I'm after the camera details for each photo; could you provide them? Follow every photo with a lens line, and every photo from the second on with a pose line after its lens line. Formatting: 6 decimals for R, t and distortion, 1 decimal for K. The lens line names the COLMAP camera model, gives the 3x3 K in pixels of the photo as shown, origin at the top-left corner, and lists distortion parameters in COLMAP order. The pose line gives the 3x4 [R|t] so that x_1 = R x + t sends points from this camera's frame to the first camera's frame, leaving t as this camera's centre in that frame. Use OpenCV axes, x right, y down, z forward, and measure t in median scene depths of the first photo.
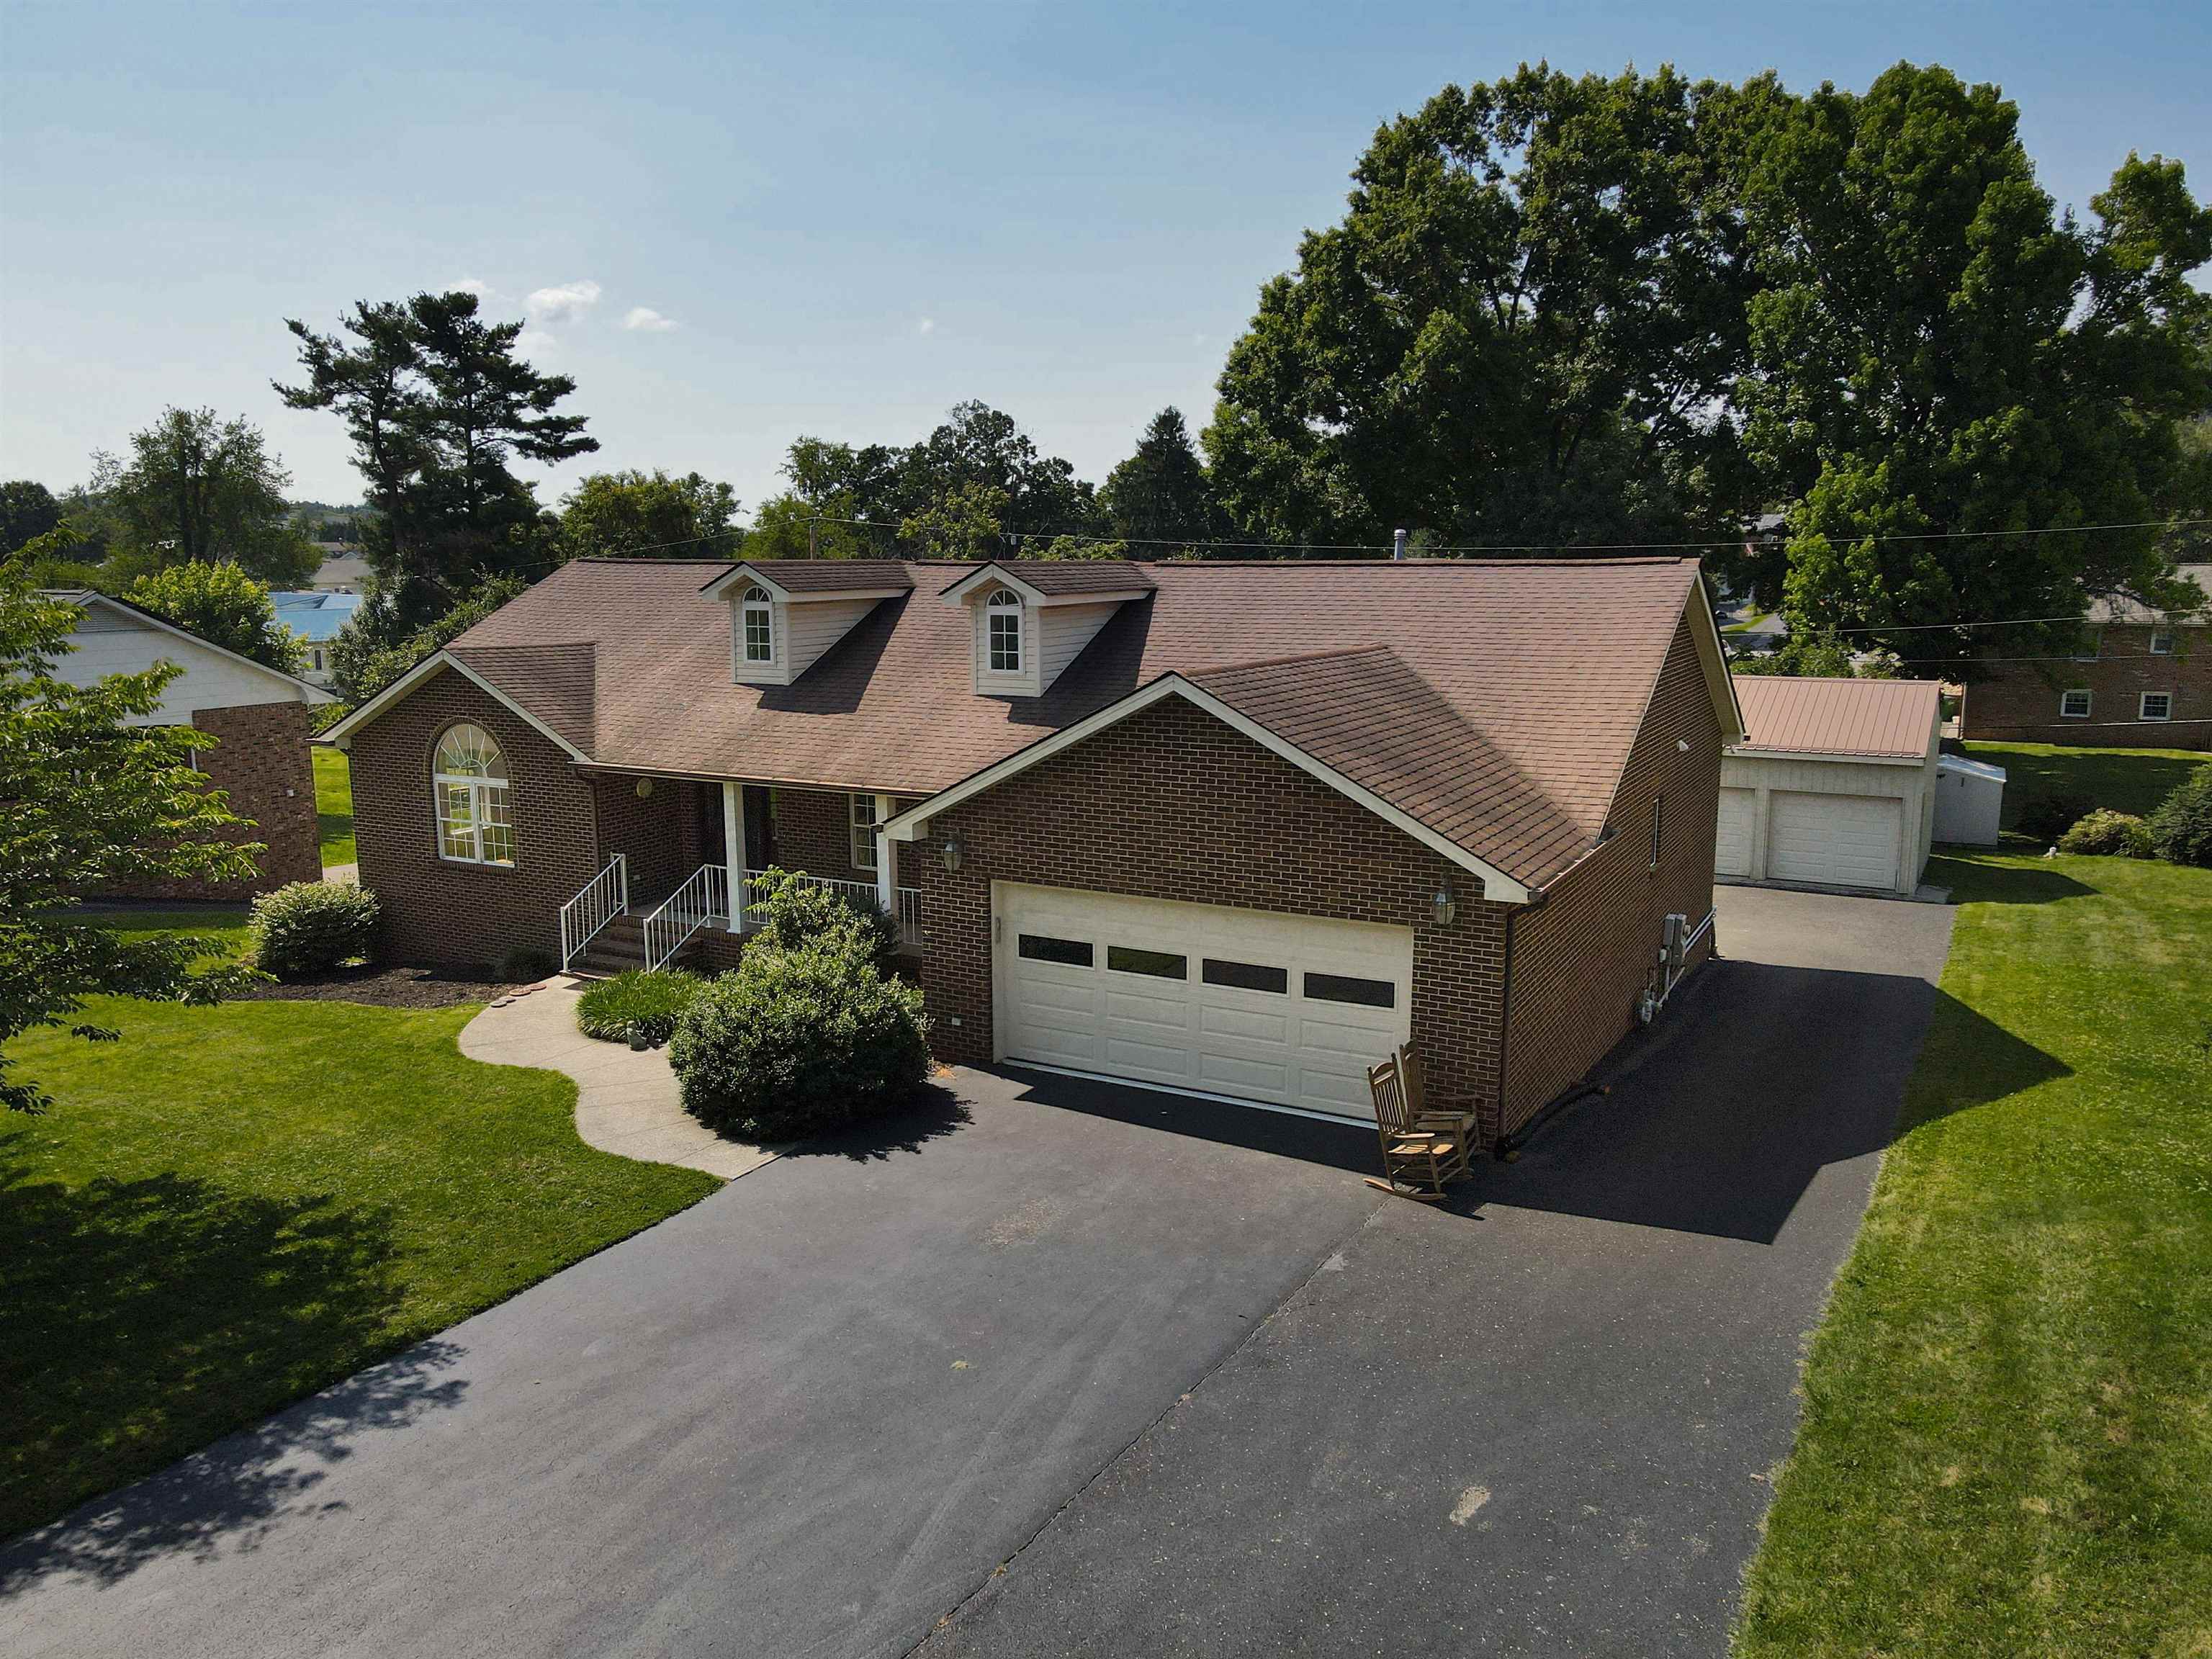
lens RADIAL K [[1601.2, 0, 1116.9], [0, 1601.2, 829.8], [0, 0, 1]] dist [0.008962, -0.002553]
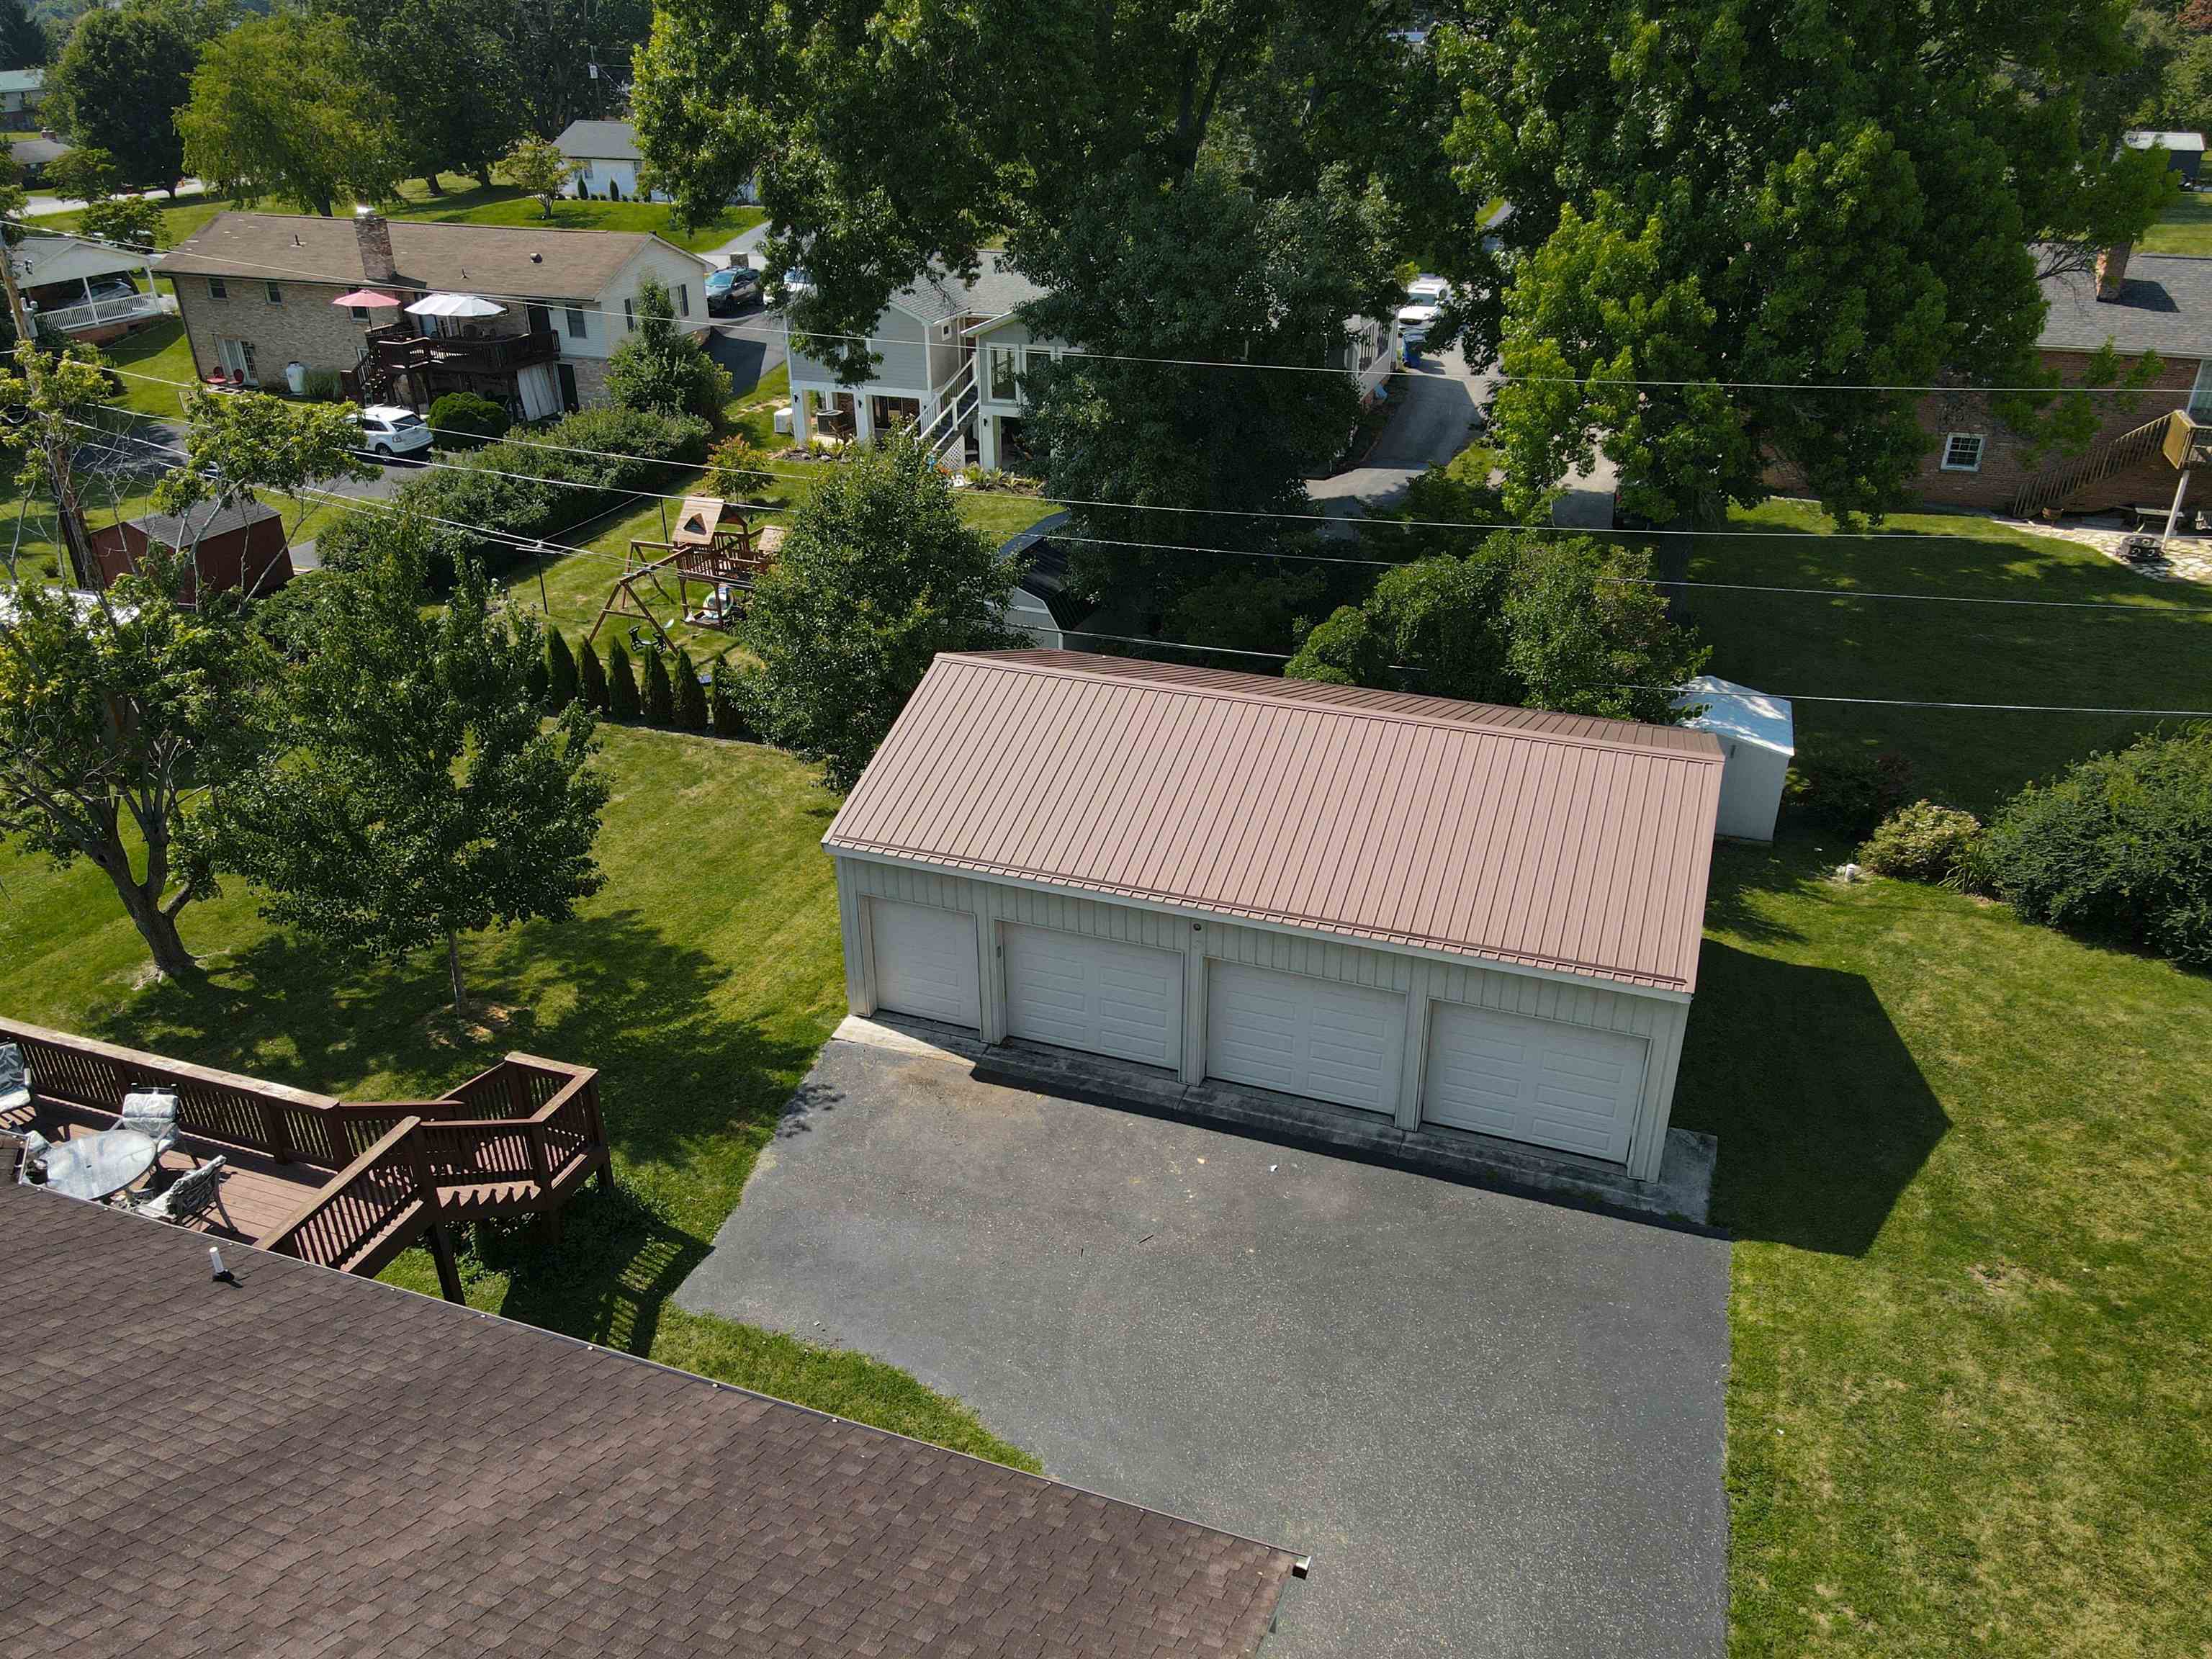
lens RADIAL K [[1601.2, 0, 1116.9], [0, 1601.2, 829.8], [0, 0, 1]] dist [0.008962, -0.002553]
pose [[0.987282, -0.074864, 0.140252, 0.174498], [0.028828, 0.951865, 0.305159, -0.201885], [-0.156346, -0.297234, 0.941917, 0.392494]]
